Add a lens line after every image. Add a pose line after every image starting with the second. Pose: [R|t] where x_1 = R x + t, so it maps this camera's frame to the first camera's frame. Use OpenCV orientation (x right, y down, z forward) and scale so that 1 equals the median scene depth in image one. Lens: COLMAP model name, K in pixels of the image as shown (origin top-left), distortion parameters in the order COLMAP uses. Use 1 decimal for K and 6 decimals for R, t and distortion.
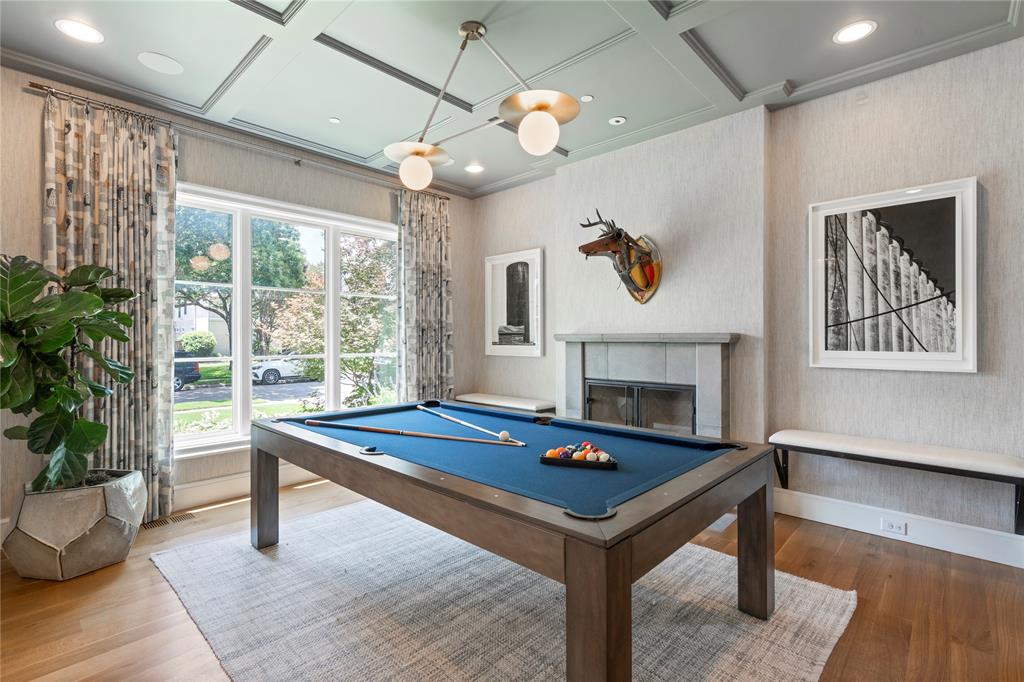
lens RADIAL K [[466.4, 0, 512.0], [0, 466.4, 341.0], [0, 0, 1]] dist [0.001174, 0.000688]
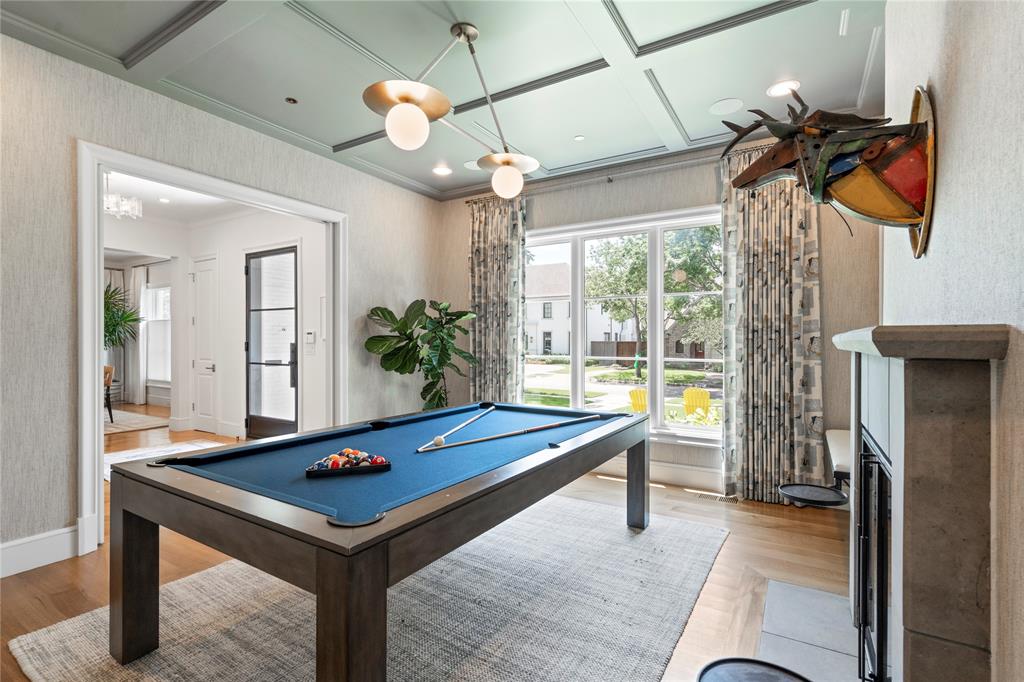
lens RADIAL K [[469.9, 0, 515.6], [0, 469.9, 345.5], [0, 0, 1]] dist [-0.000117, 0.000116]
pose [[0.221126, 0.011845, -0.975173, 0.617990], [-0.009363, 0.999906, 0.010022, -0.005451], [0.975200, 0.006914, 0.221216, 0.594884]]
